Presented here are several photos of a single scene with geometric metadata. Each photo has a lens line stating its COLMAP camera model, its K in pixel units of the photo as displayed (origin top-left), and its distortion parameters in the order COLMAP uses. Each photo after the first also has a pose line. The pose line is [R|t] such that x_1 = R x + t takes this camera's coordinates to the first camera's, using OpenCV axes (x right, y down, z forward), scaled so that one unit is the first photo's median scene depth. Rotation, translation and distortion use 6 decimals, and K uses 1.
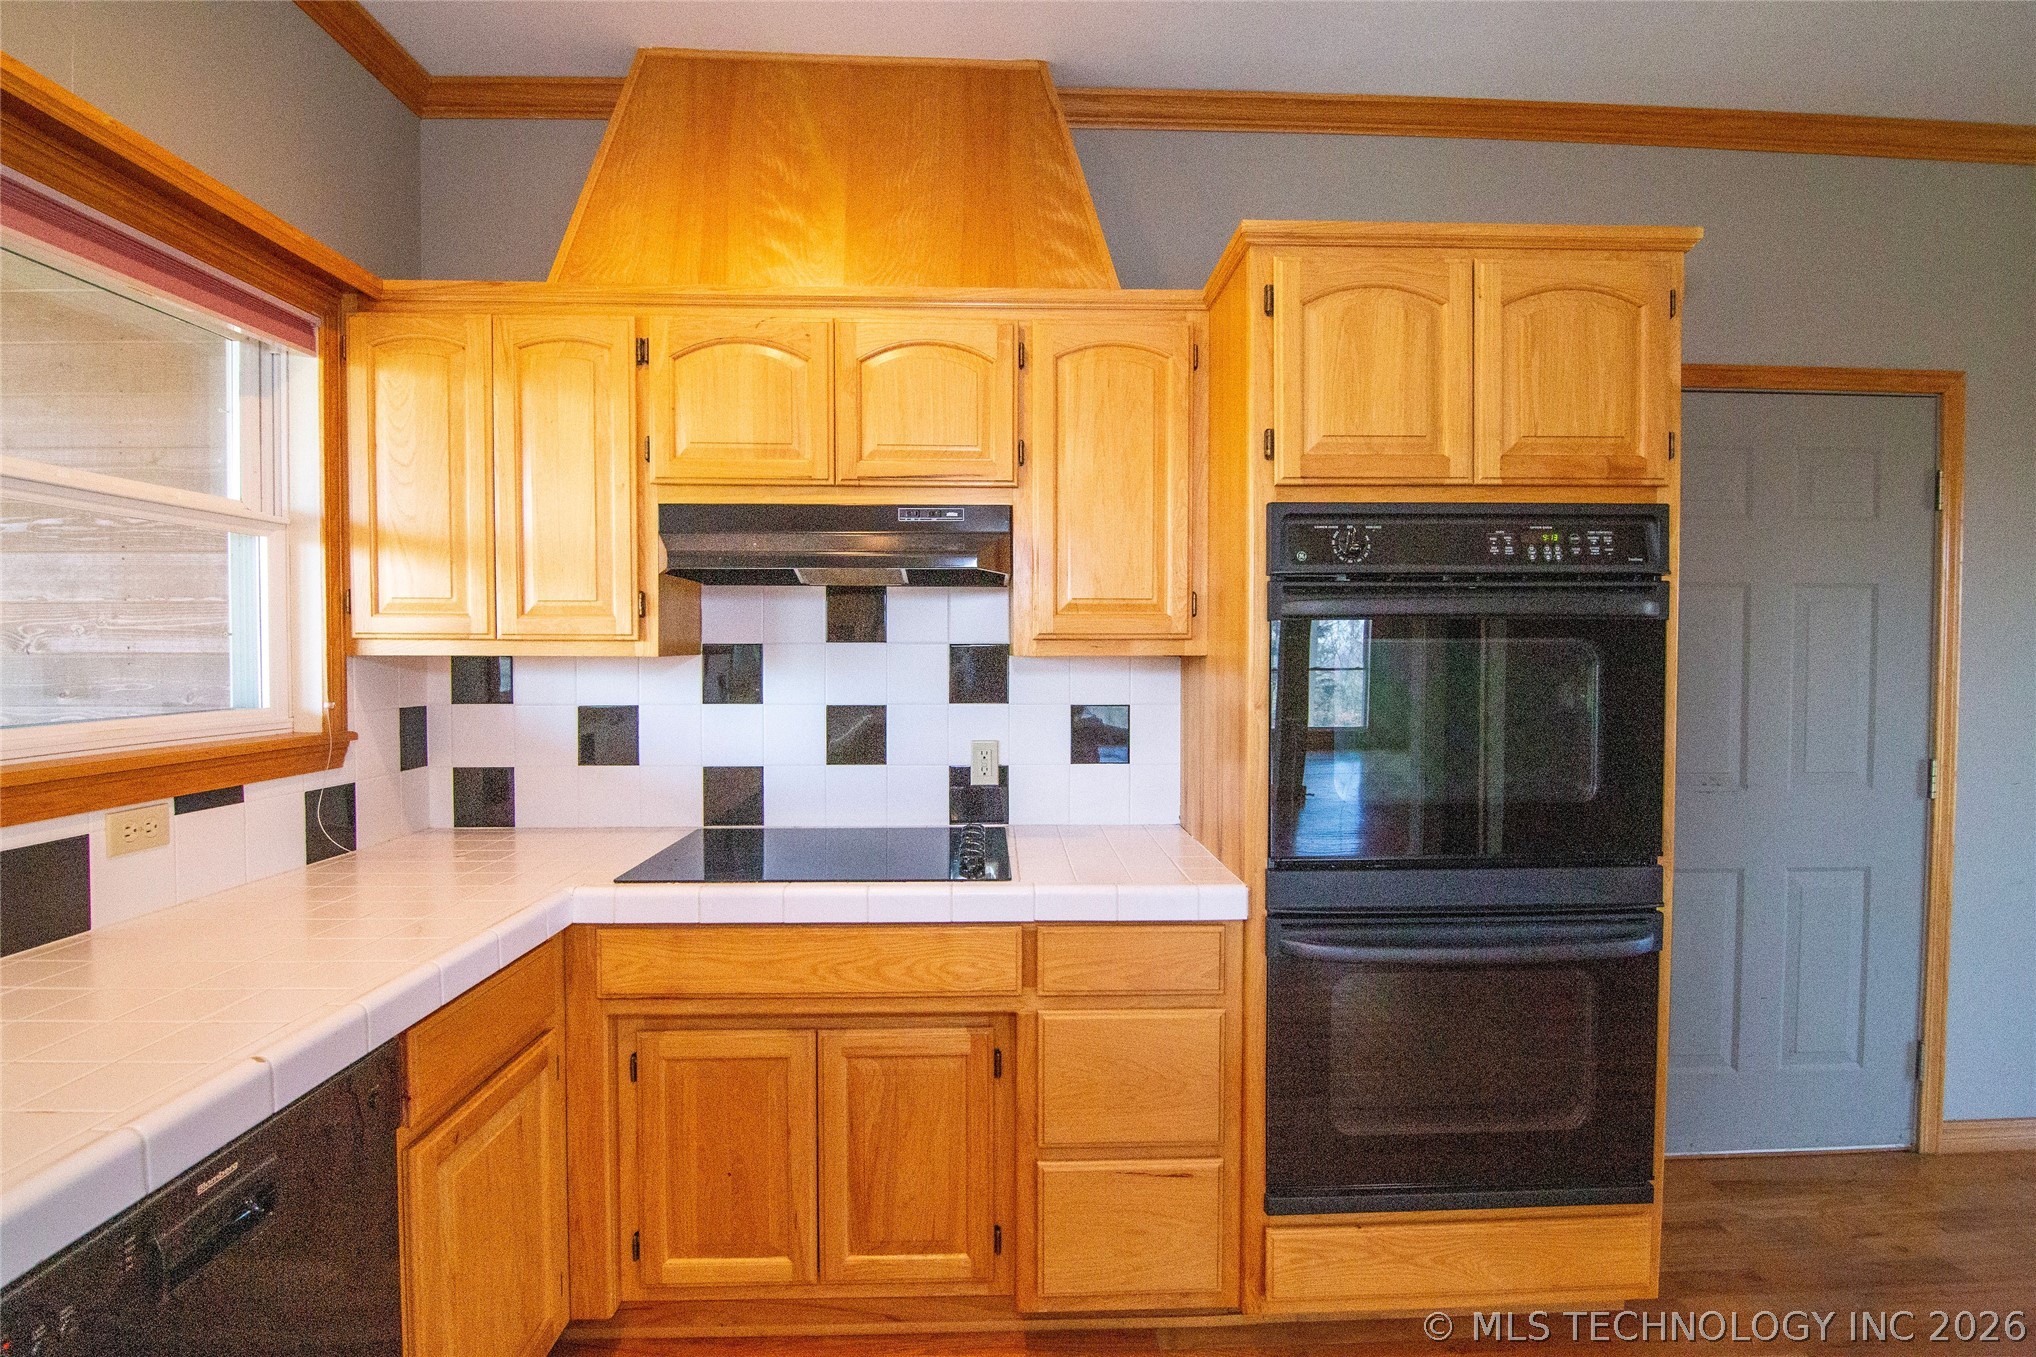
lens RADIAL K [[922.5, 0, 1023.8], [0, 922.5, 675.7], [0, 0, 1]] dist [0.001238, -0.011322]
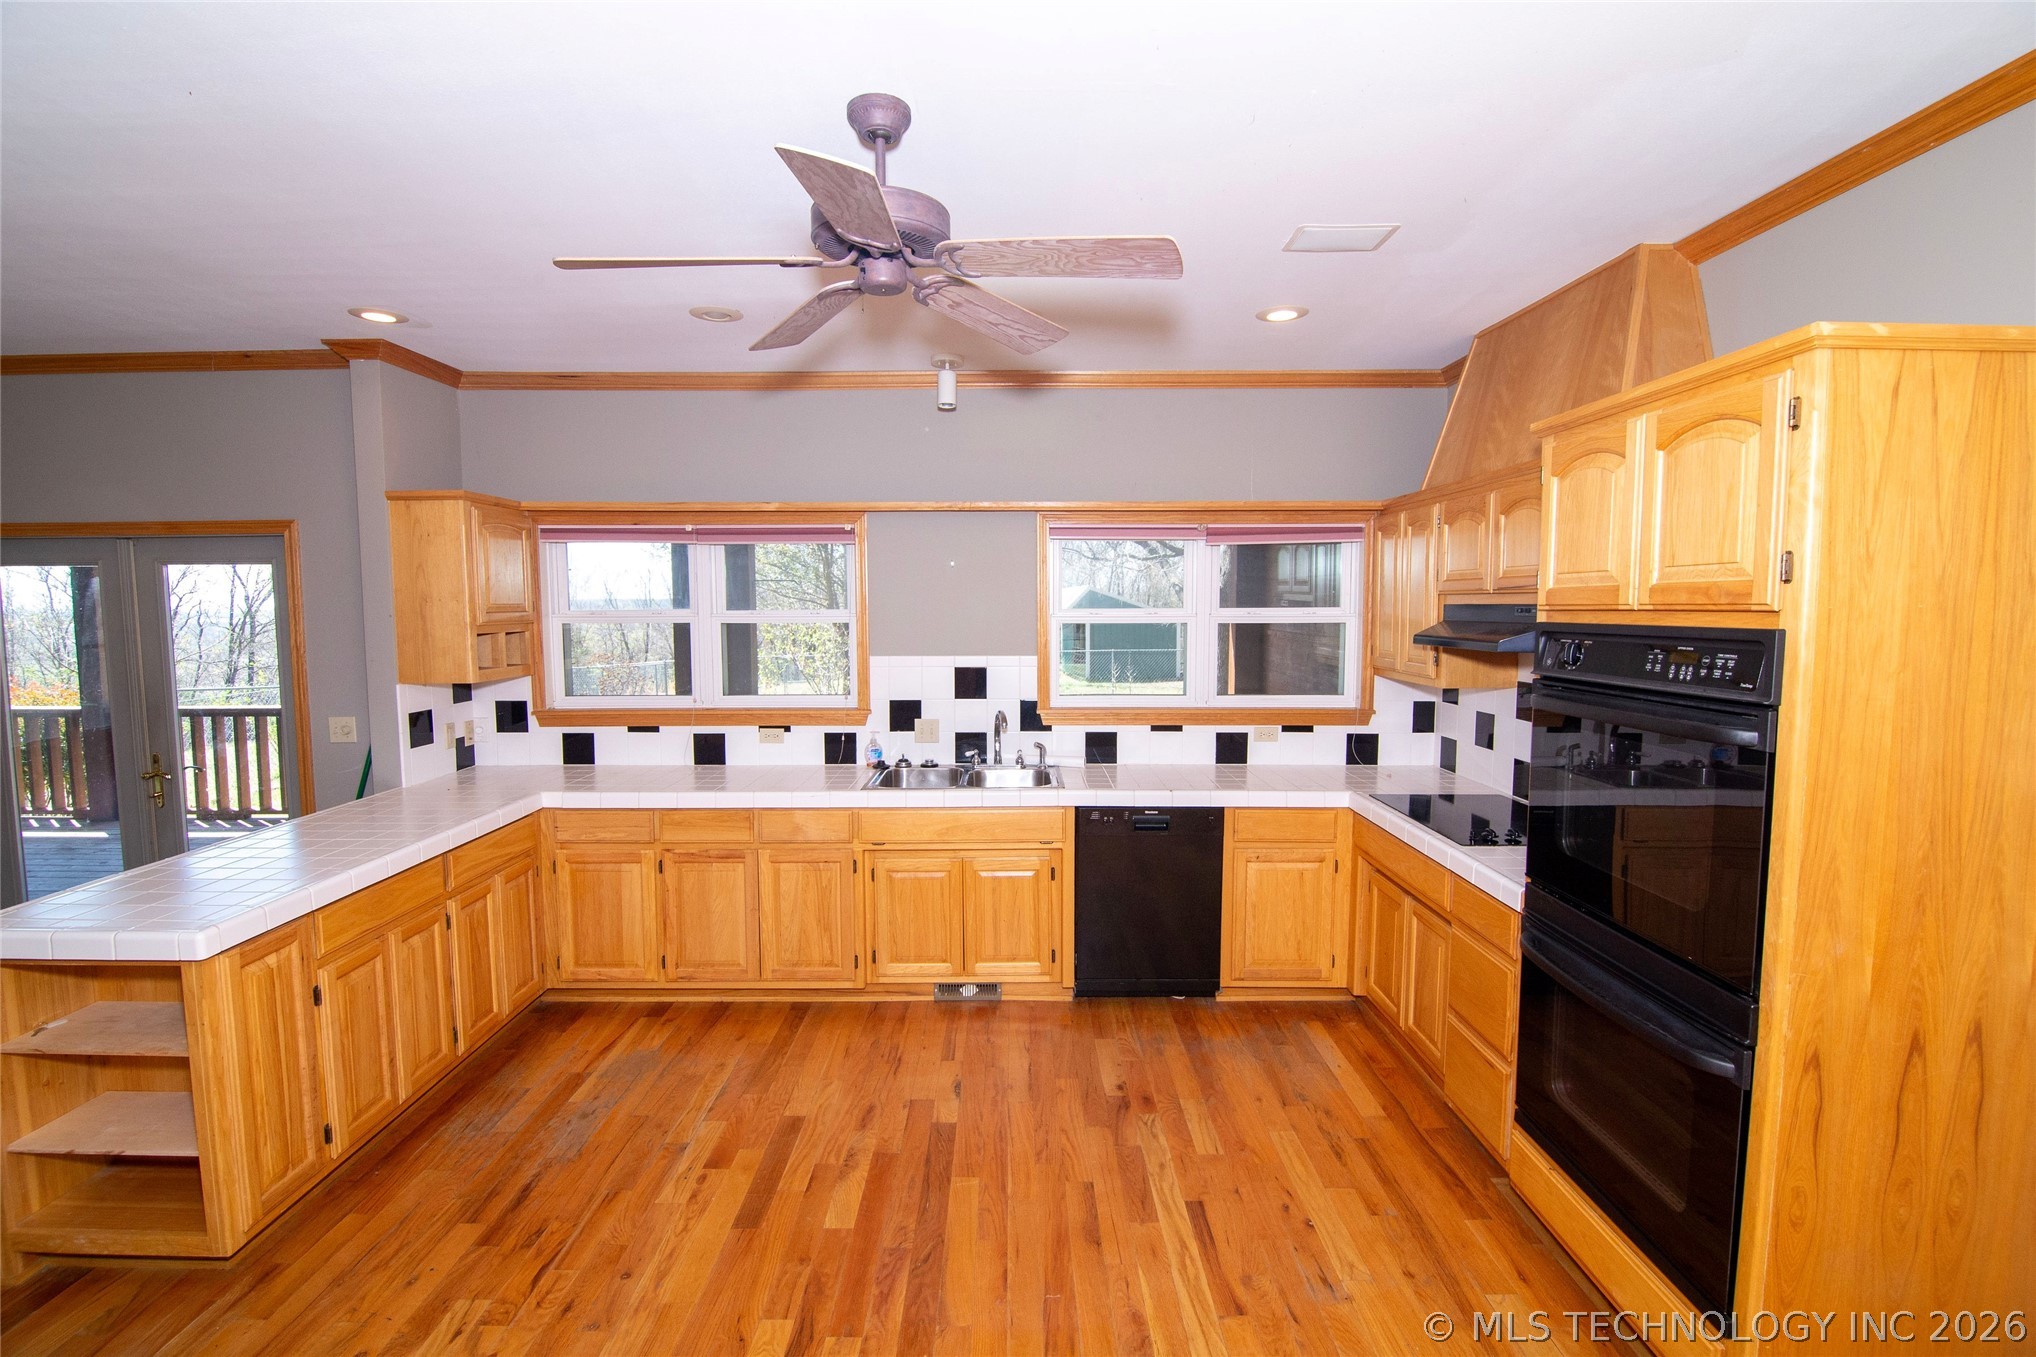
lens RADIAL K [[922.5, 0, 1023.8], [0, 922.5, 675.7], [0, 0, 1]] dist [0.001238, -0.011322]
pose [[-0.033130, 0.078107, -0.996394, 1.468723], [-0.029625, 0.996427, 0.079094, -0.169142], [0.999012, 0.032139, -0.030698, 0.232637]]
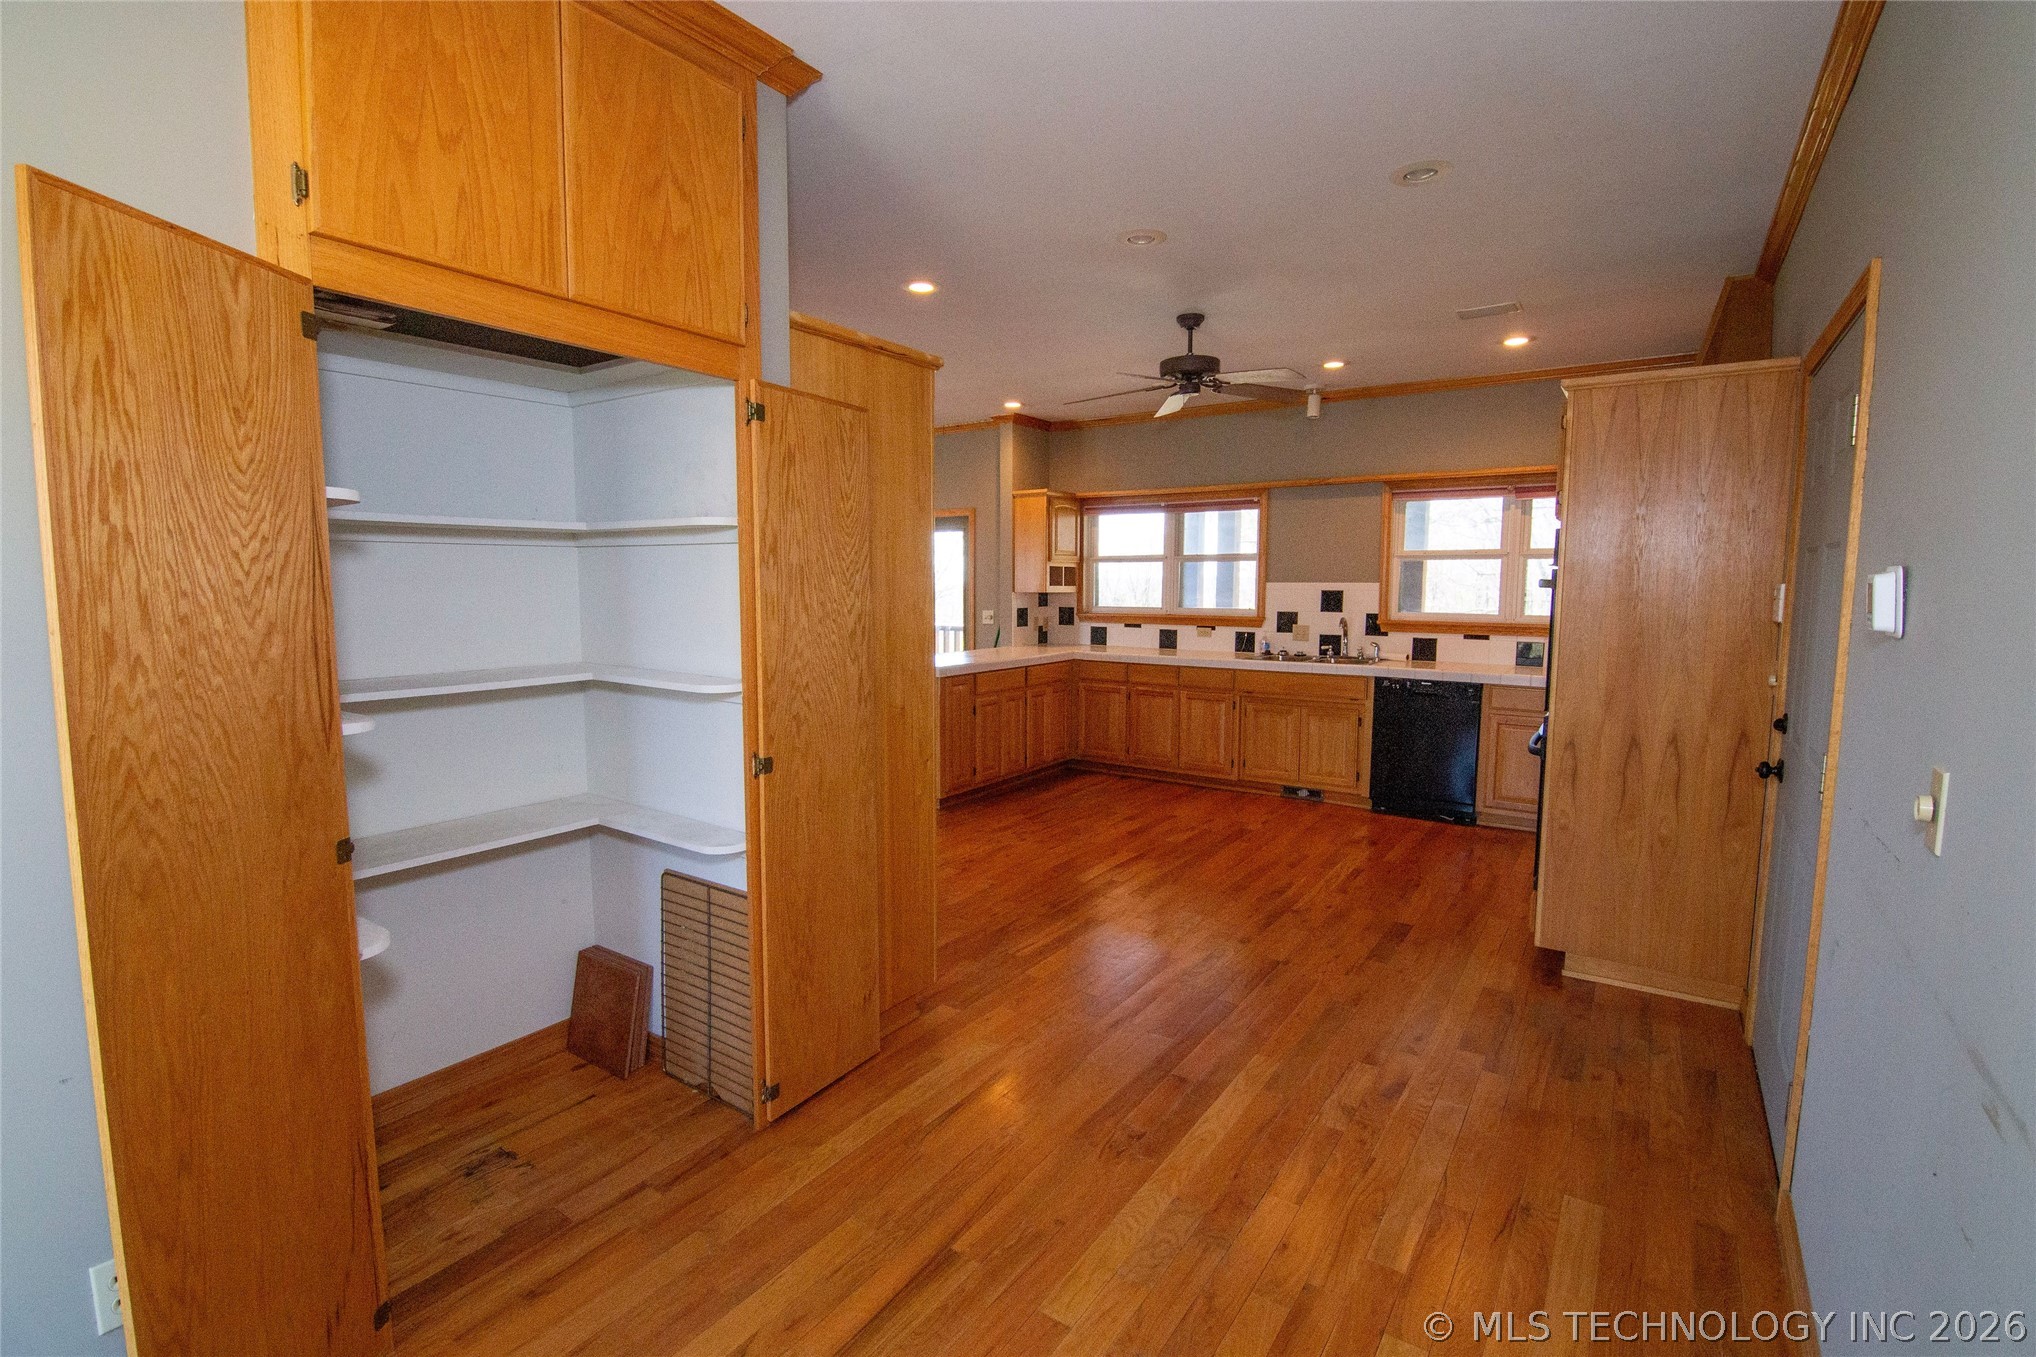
lens RADIAL K [[922.5, 0, 1023.8], [0, 922.5, 675.7], [0, 0, 1]] dist [0.001238, -0.011322]
pose [[-0.592793, 0.082109, -0.801158, 2.561672], [-0.025966, 0.992323, 0.120914, -0.078234], [0.804936, 0.092480, -0.586110, 1.101526]]
